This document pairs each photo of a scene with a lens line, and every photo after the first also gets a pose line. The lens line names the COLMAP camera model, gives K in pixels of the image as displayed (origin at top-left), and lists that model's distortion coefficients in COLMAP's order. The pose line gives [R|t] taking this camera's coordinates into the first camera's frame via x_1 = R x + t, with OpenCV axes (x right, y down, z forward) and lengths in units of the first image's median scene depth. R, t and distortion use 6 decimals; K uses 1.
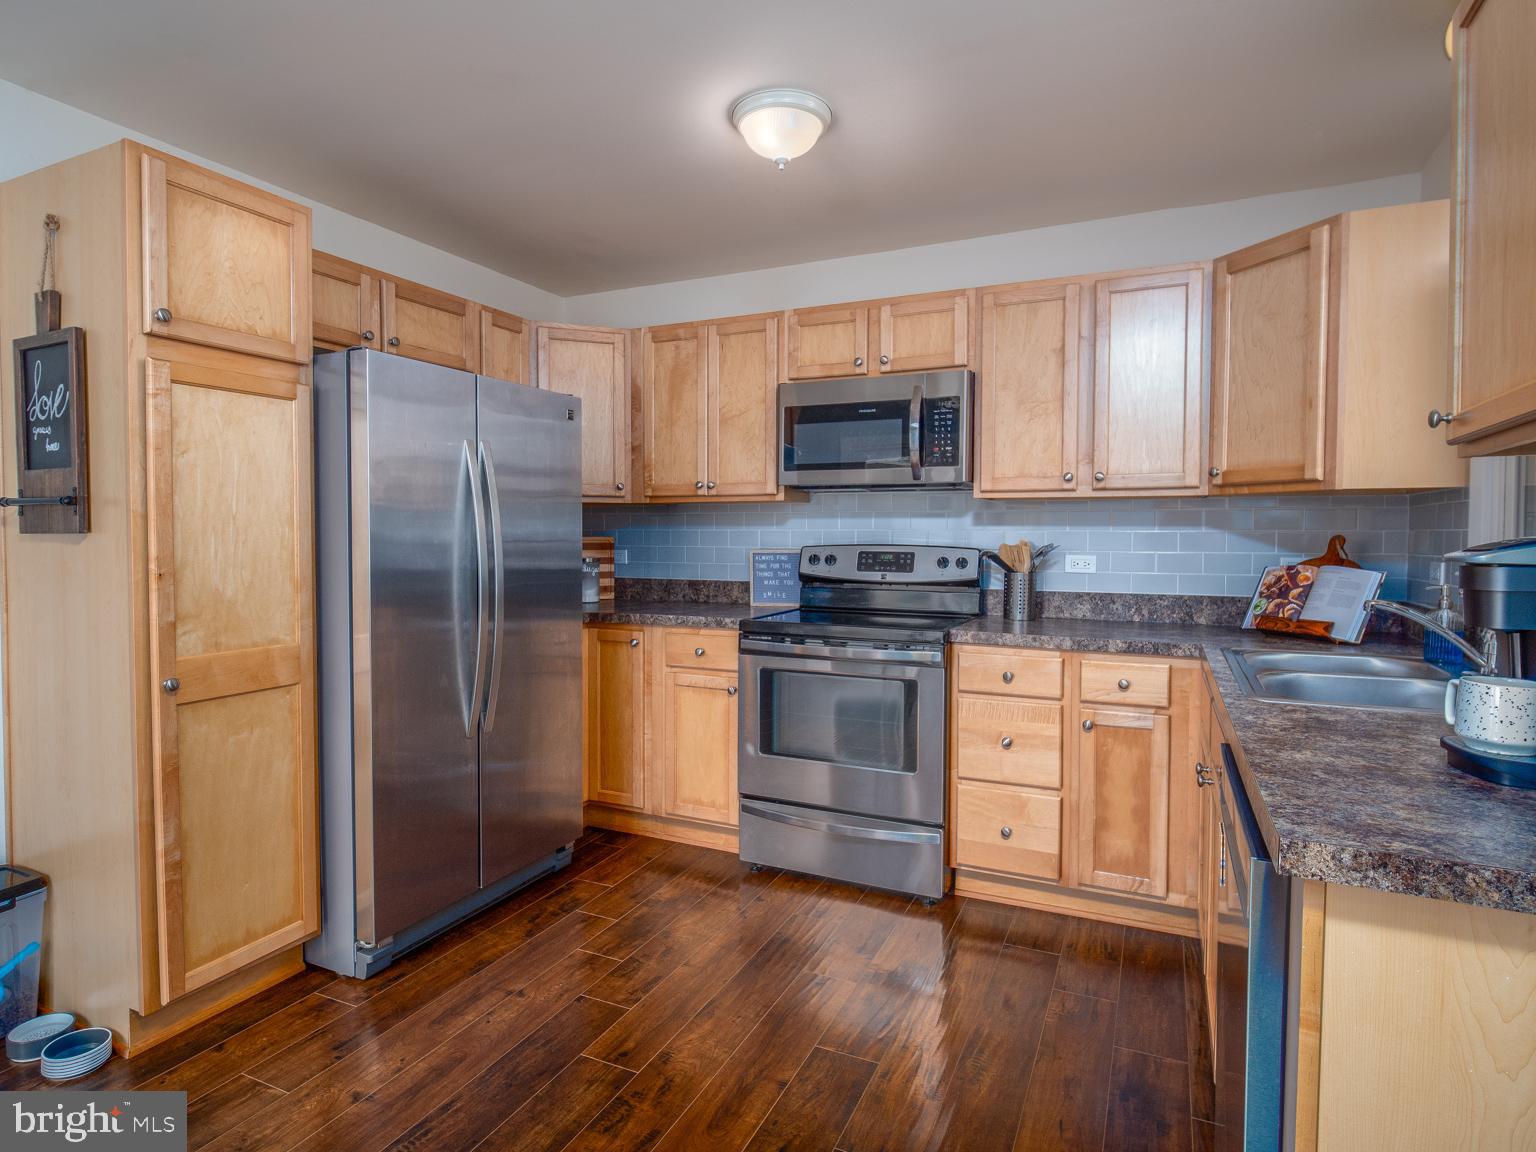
lens RADIAL K [[836.3, 0, 780.2], [0, 836.3, 566.9], [0, 0, 1]] dist [0.002408, -0.006684]
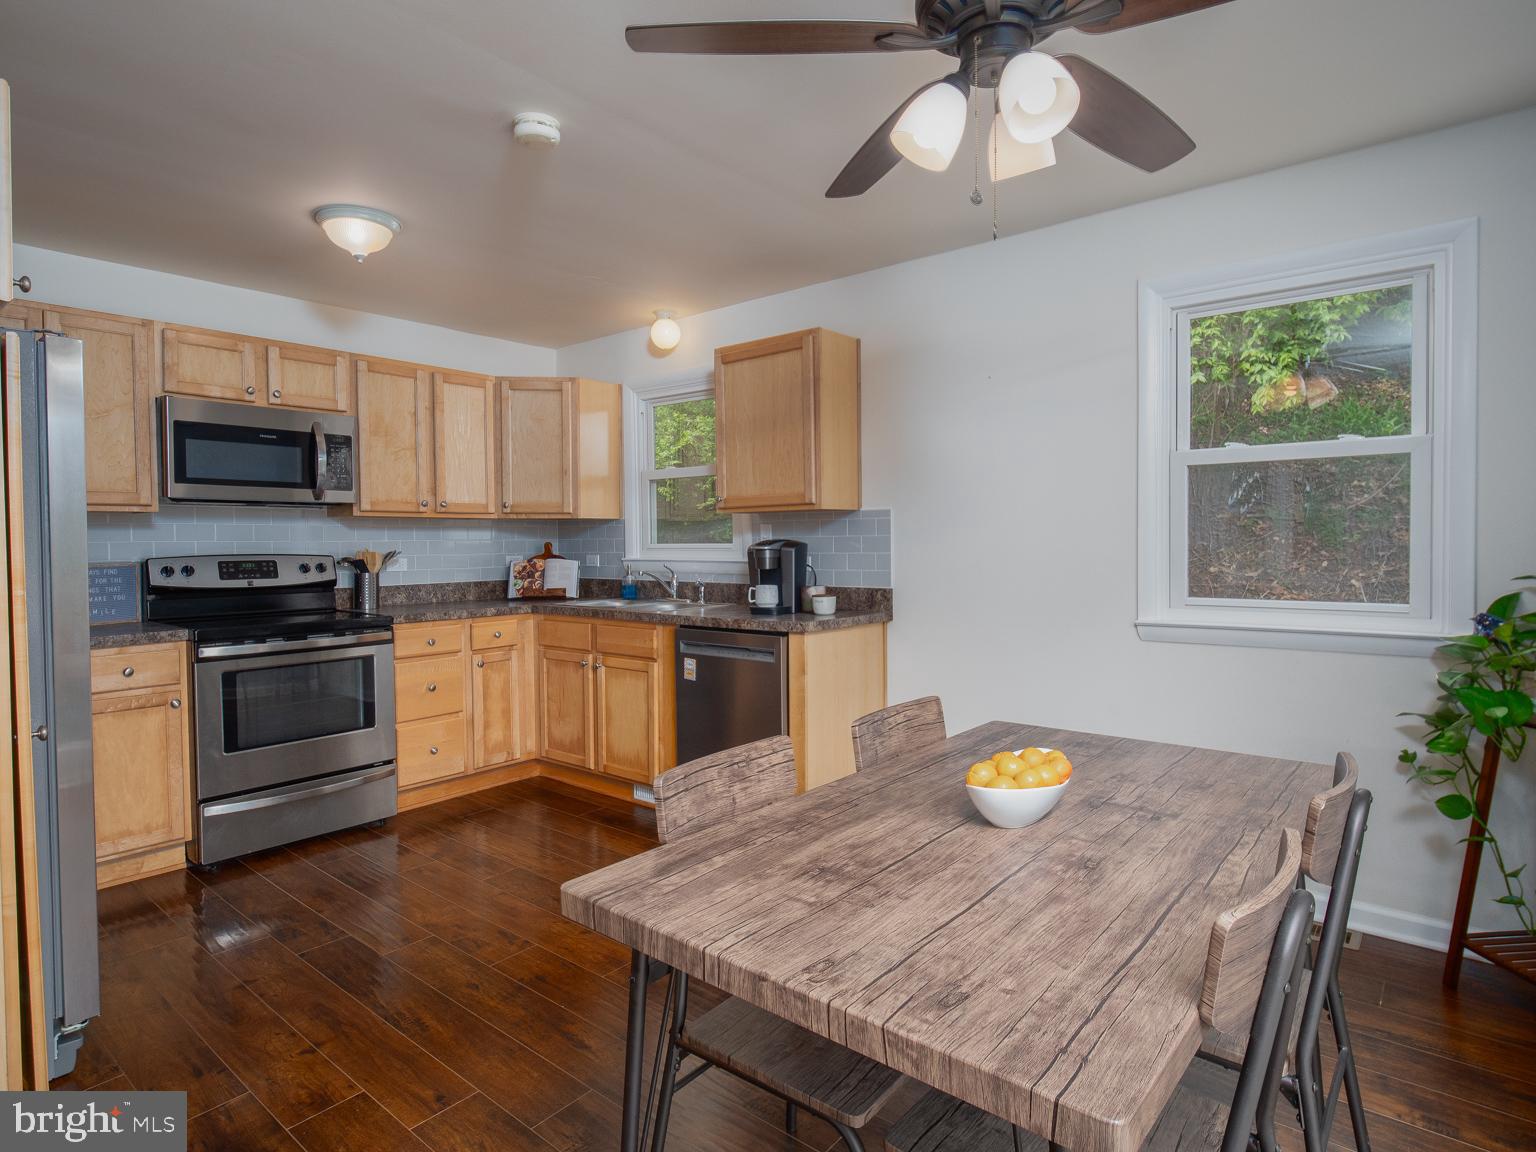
lens RADIAL K [[836.3, 0, 780.8], [0, 836.3, 562.4], [0, 0, 1]] dist [0.002408, -0.006684]
pose [[0.245387, -0.032281, 0.968888, -0.847421], [0.046372, 0.998692, 0.021530, -0.007795], [-0.968316, 0.039646, 0.246563, 0.051424]]
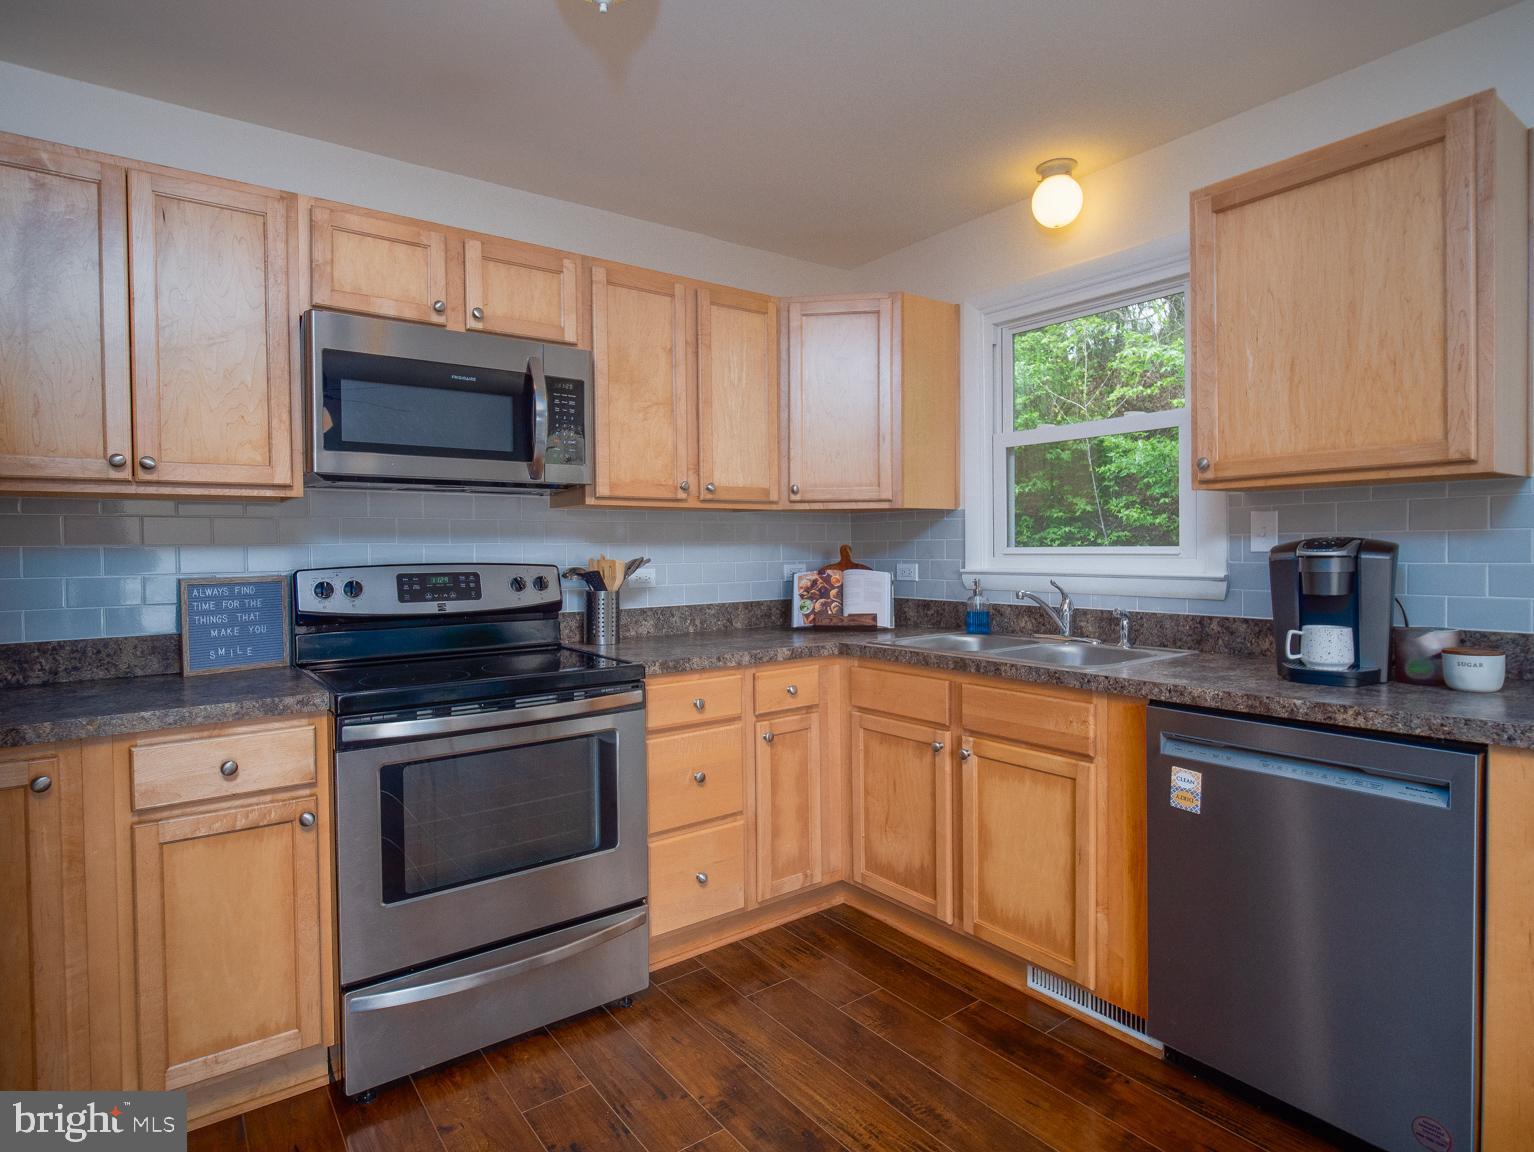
lens RADIAL K [[835.2, 0, 779.6], [0, 835.2, 565.3], [0, 0, 1]] dist [0.002408, -0.006684]
pose [[0.470684, -0.028340, 0.881847, -0.414950], [0.046513, 0.998891, 0.007275, -0.018123], [-0.881075, 0.037593, 0.471480, 0.432738]]
